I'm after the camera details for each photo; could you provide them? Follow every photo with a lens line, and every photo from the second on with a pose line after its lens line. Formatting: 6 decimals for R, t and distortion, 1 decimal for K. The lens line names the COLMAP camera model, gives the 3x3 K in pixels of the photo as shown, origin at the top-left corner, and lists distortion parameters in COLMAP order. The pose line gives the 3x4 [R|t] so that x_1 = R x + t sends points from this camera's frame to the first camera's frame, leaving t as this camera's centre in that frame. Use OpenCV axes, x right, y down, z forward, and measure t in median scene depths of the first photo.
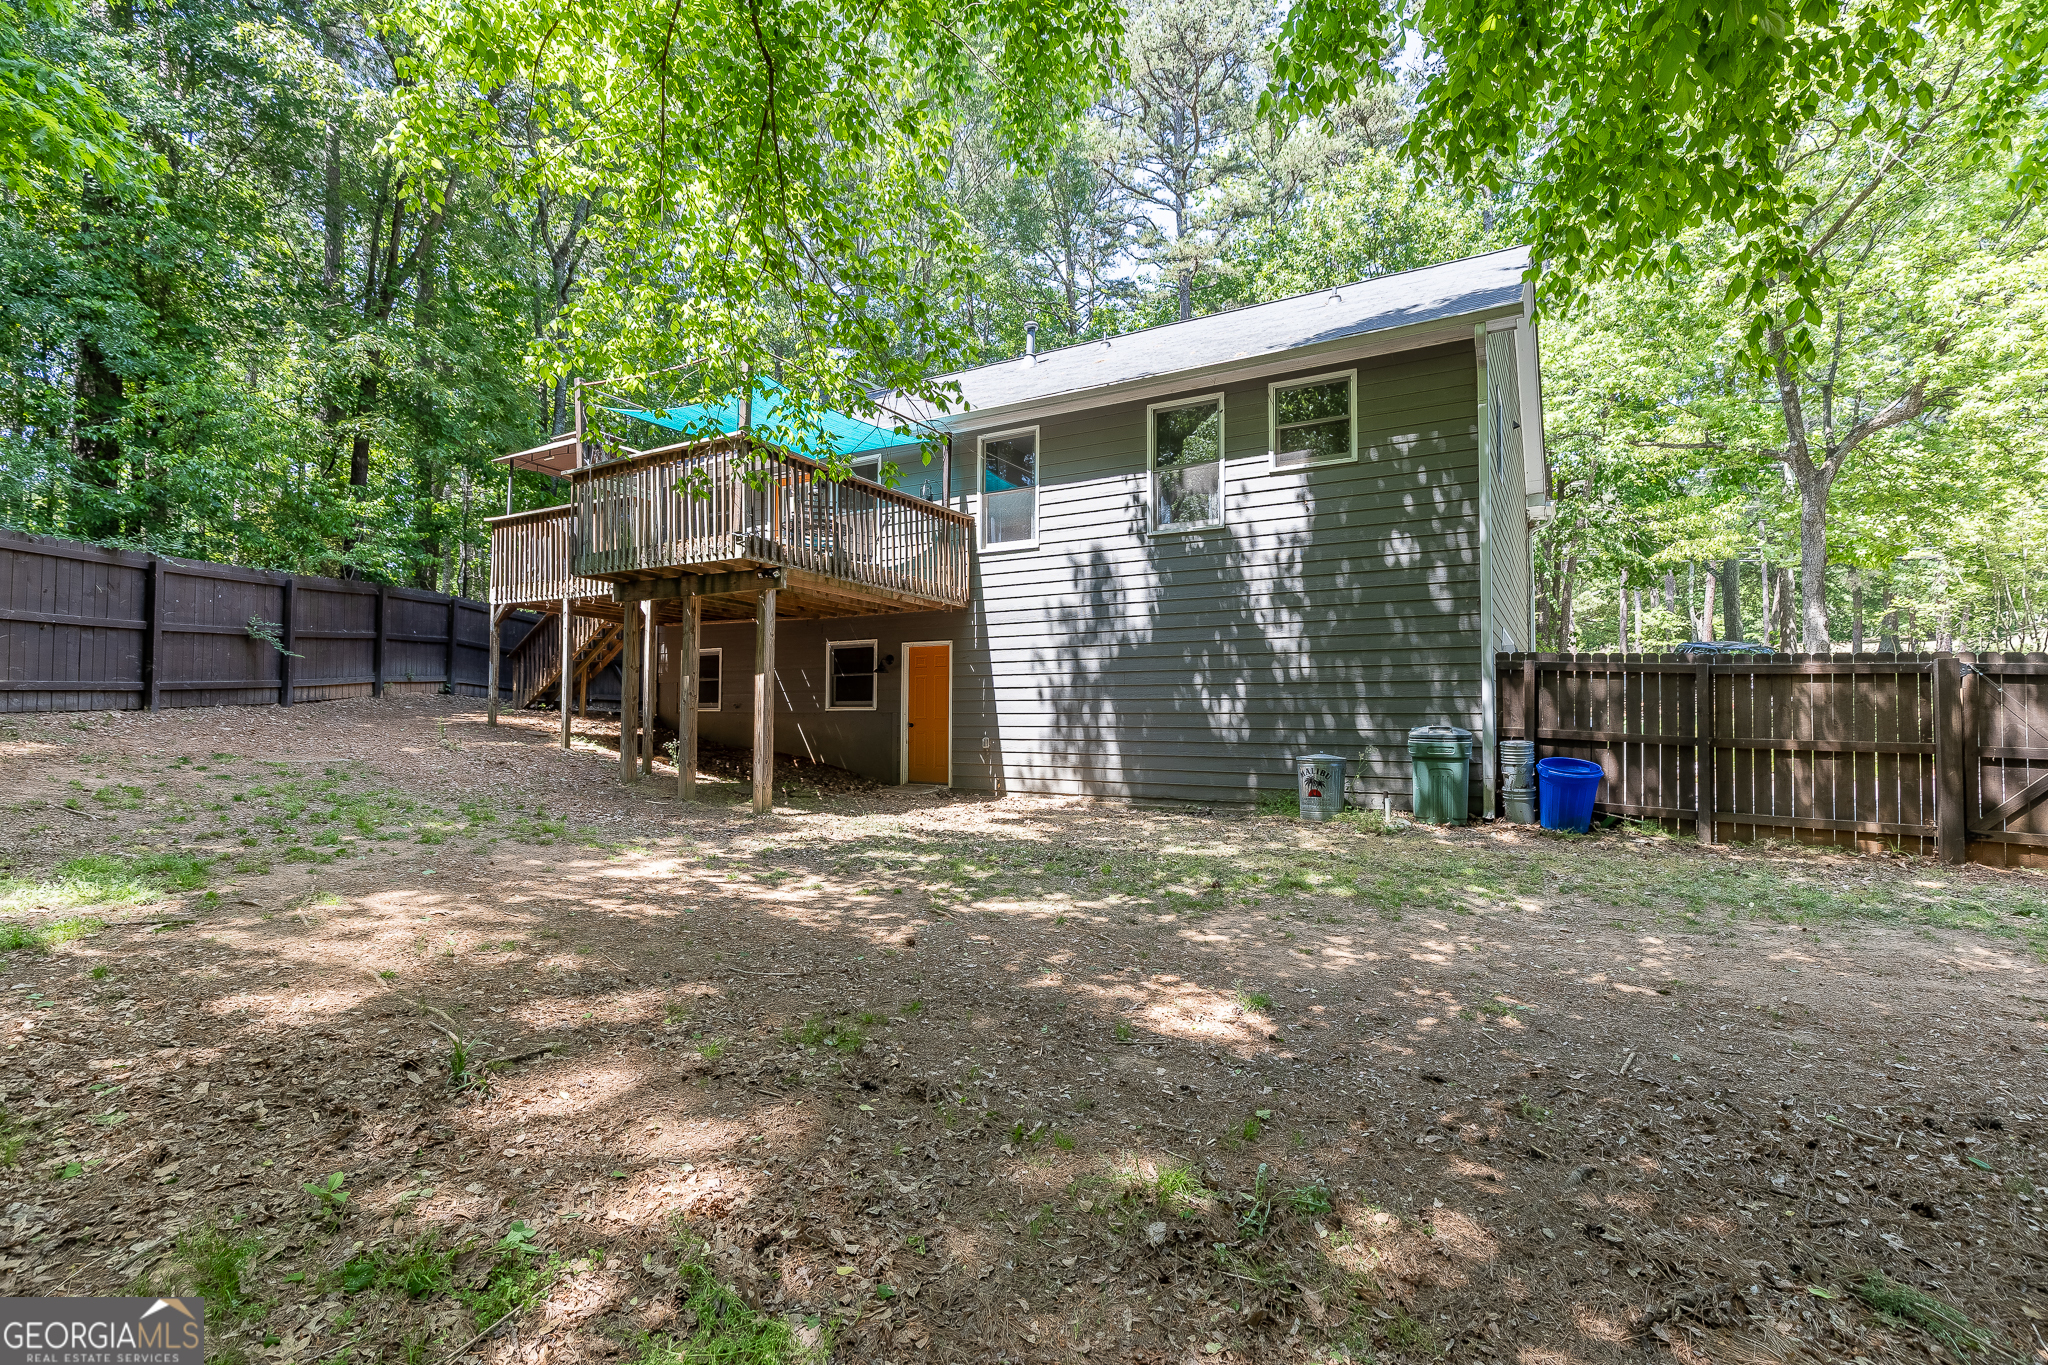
lens RADIAL K [[944.2, 0, 1023.5], [0, 944.2, 704.2], [0, 0, 1]] dist [0.000274, -0.000859]
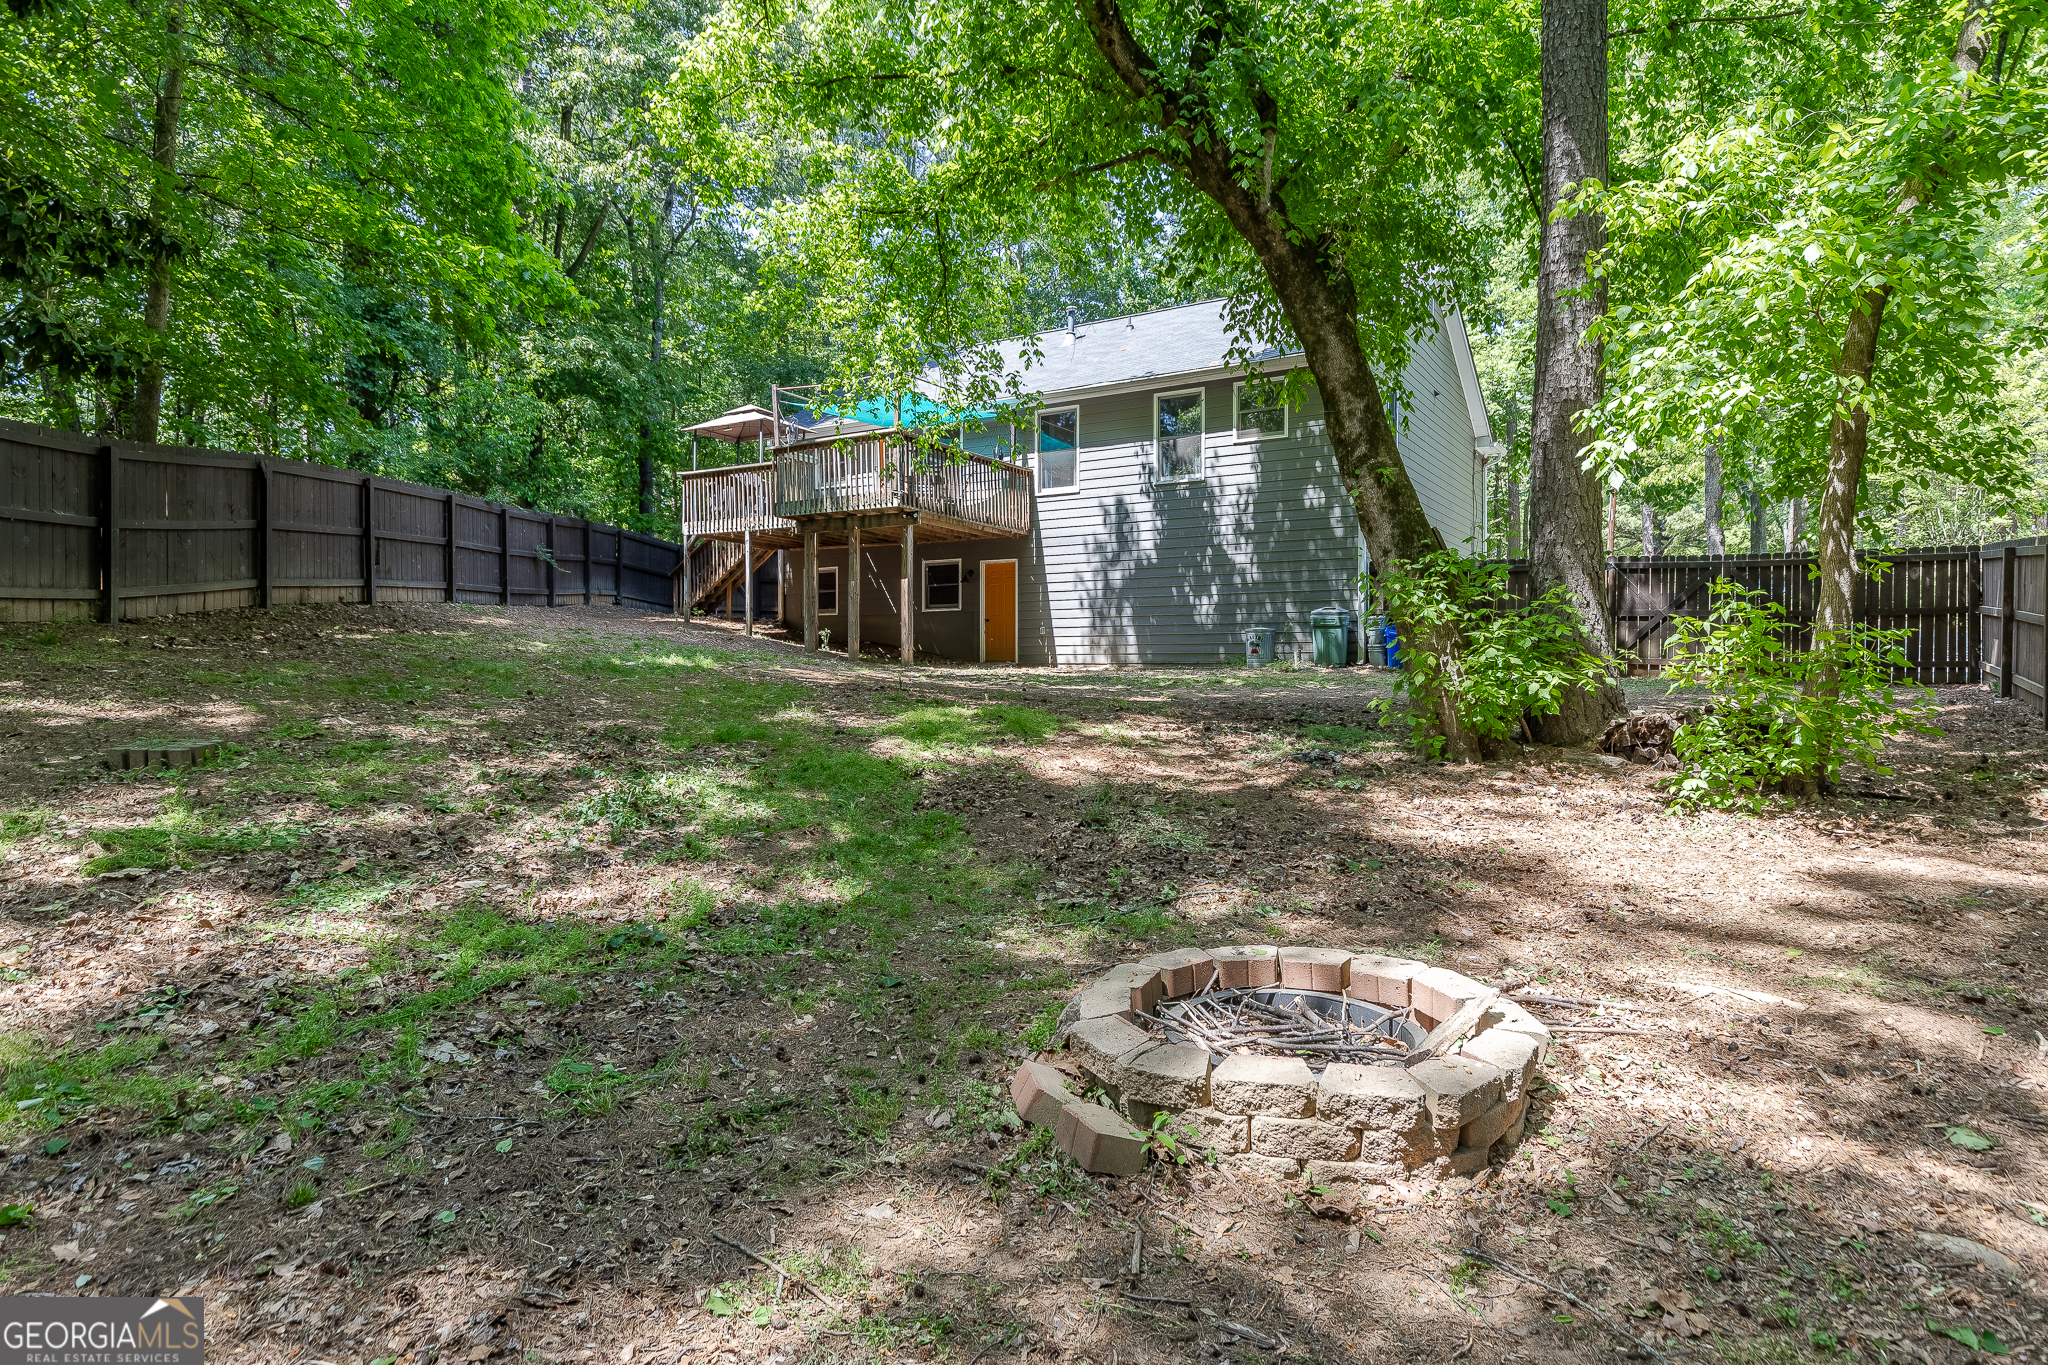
lens RADIAL K [[1140.3, 0, 1029.0], [0, 1140.3, 673.3], [0, 0, 1]] dist [0.024074, 0.000272]
pose [[0.999587, -0.004425, -0.028400, -0.013014], [0.005086, 0.999717, 0.023245, 0.072820], [0.028289, -0.023380, 0.999326, -0.798802]]
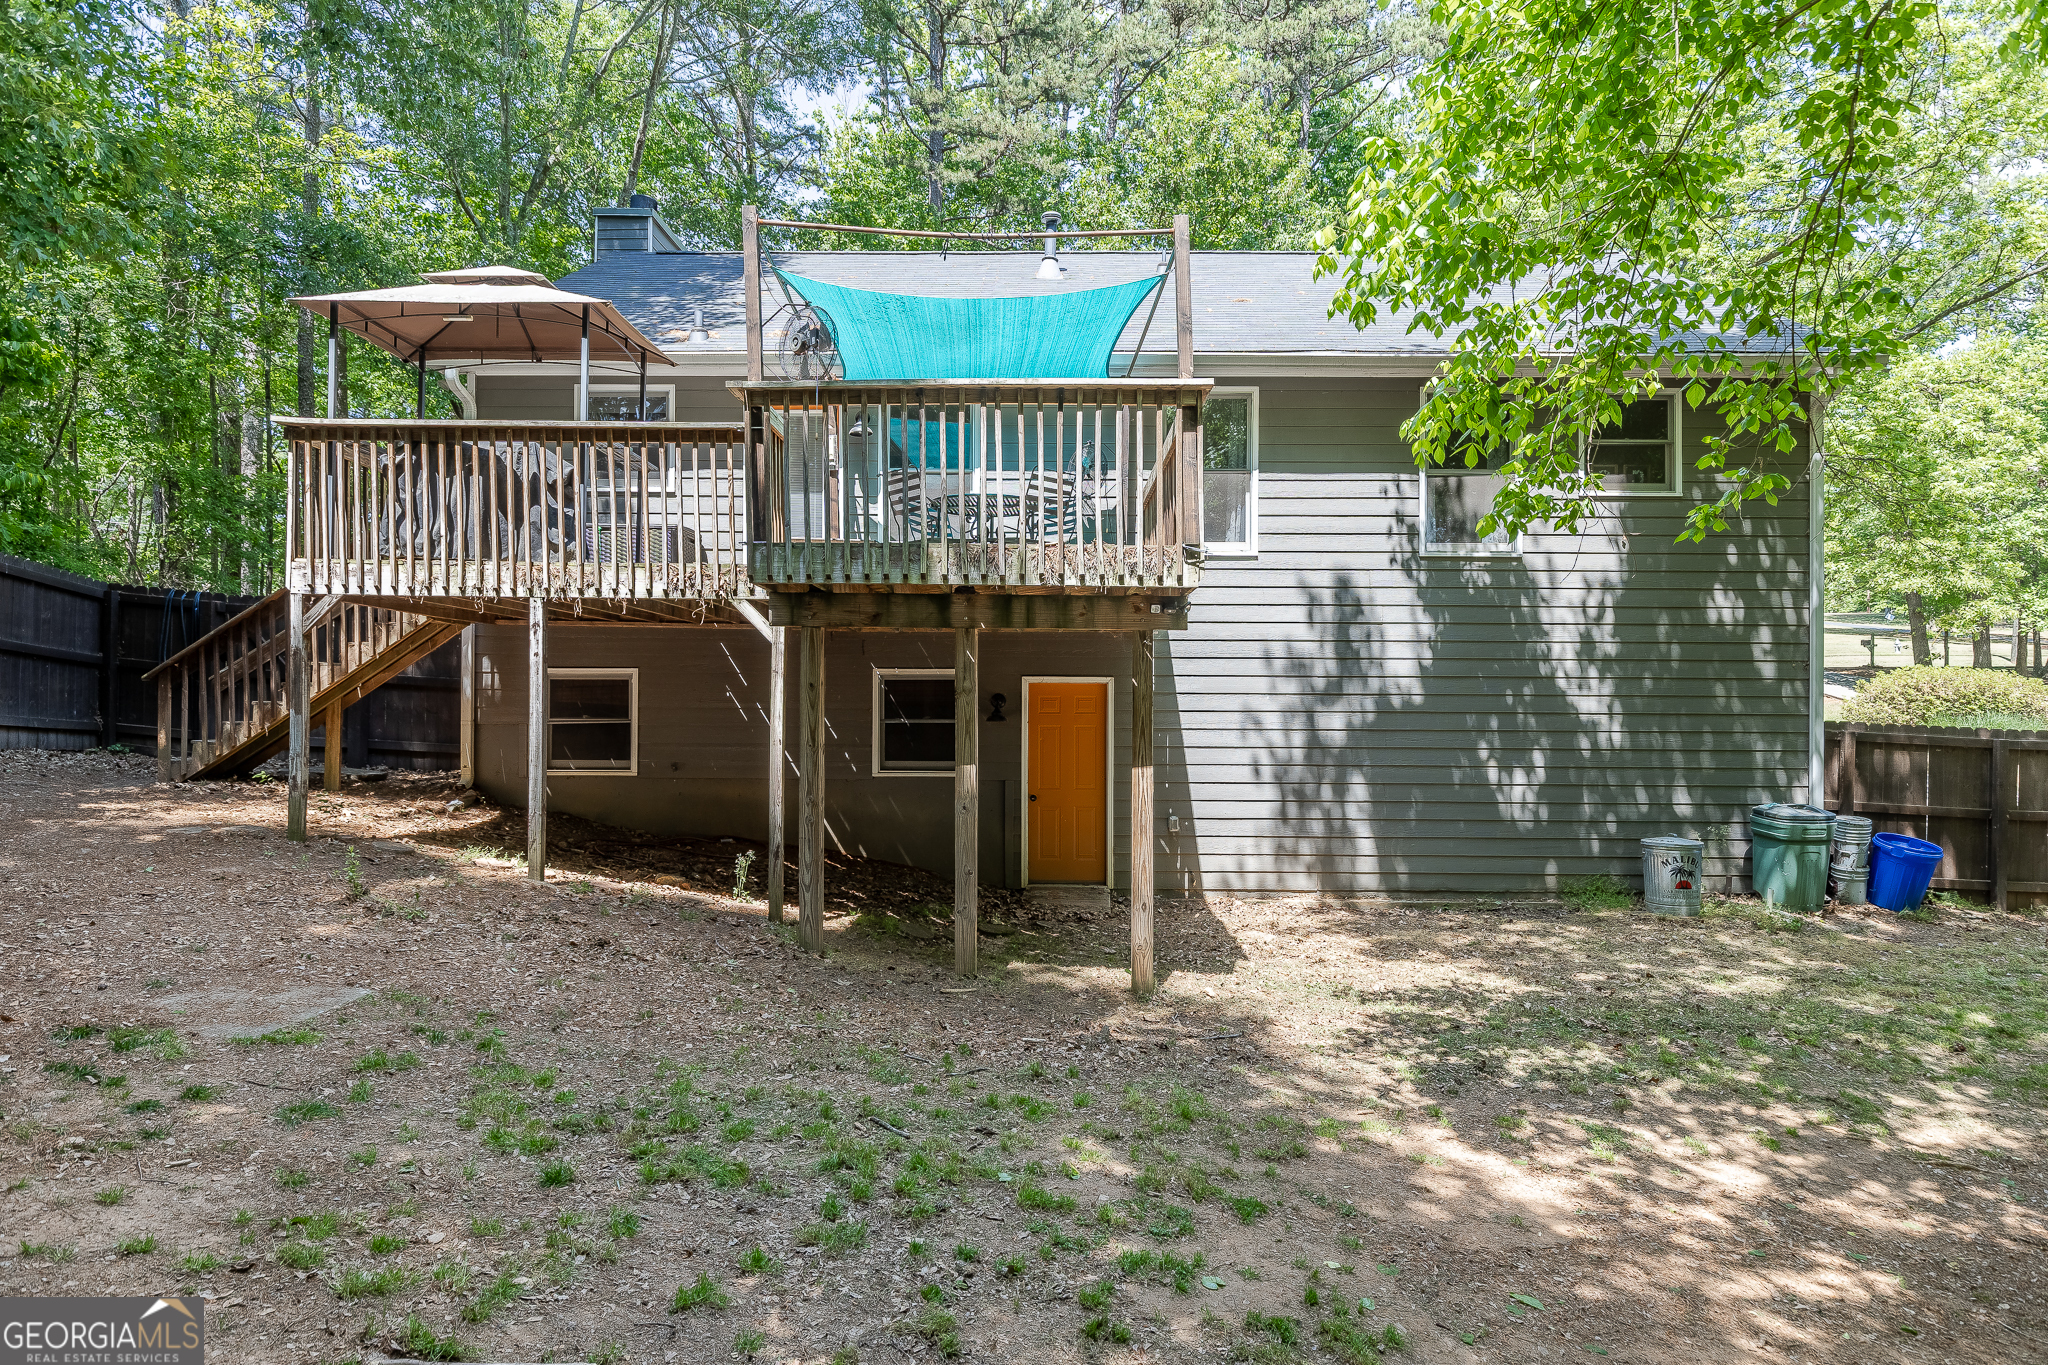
lens RADIAL K [[1116.1, 0, 1023.9], [0, 1116.1, 679.0], [0, 0, 1]] dist [-0.003442, -0.000151]
pose [[0.869110, 0.003812, 0.494605, -0.620148], [-0.011955, 0.999840, 0.013302, -0.088259], [-0.494475, -0.017474, 0.869016, 0.367769]]
